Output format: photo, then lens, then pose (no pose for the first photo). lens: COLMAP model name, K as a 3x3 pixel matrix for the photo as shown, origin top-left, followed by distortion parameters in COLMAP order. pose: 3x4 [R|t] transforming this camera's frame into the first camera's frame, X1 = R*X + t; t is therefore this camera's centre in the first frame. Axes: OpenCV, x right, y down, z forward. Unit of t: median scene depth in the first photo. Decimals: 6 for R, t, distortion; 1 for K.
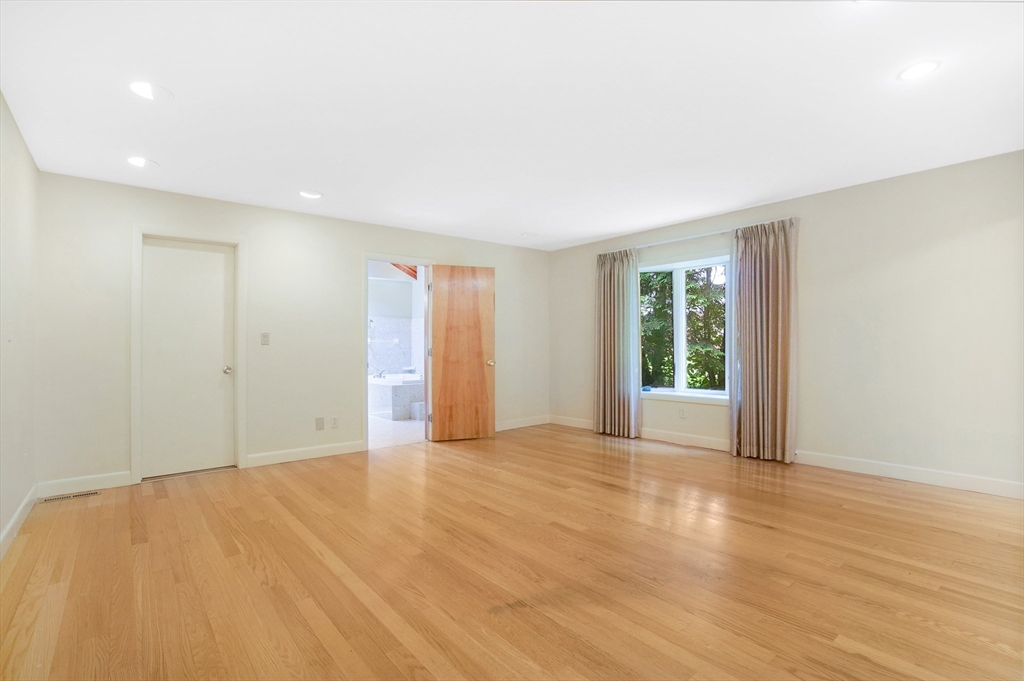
lens RADIAL K [[475.0, 0, 512.7], [0, 475.0, 342.9], [0, 0, 1]] dist [-0.044201, 0.013036]
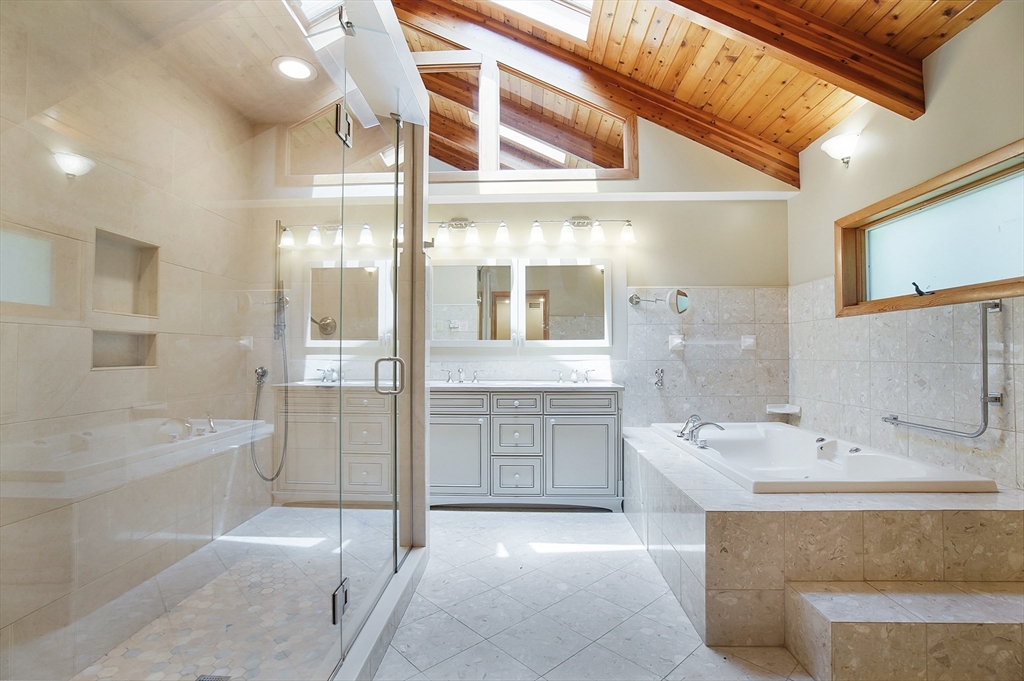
lens RADIAL K [[475.0, 0, 511.8], [0, 475.0, 341.8], [0, 0, 1]] dist [-0.044201, 0.013036]
pose [[0.740077, -0.013622, -0.672384, -0.120621], [0.002694, 0.999847, -0.017291, 0.002030], [0.672517, 0.010985, 0.740000, 0.549073]]
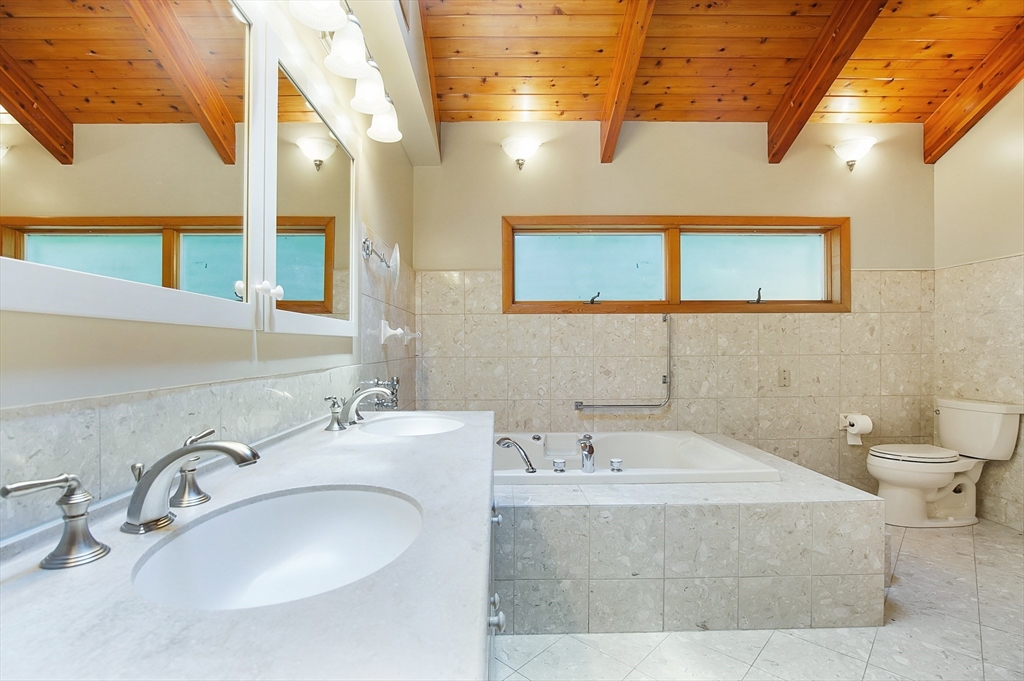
lens RADIAL K [[475.0, 0, 510.3], [0, 475.0, 343.6], [0, 0, 1]] dist [-0.044201, 0.013036]
pose [[0.636782, 0.002732, 0.771039, -0.468859], [-0.005249, 0.999986, 0.000792, 0.000444], [-0.771026, -0.004552, 0.636788, 0.756843]]
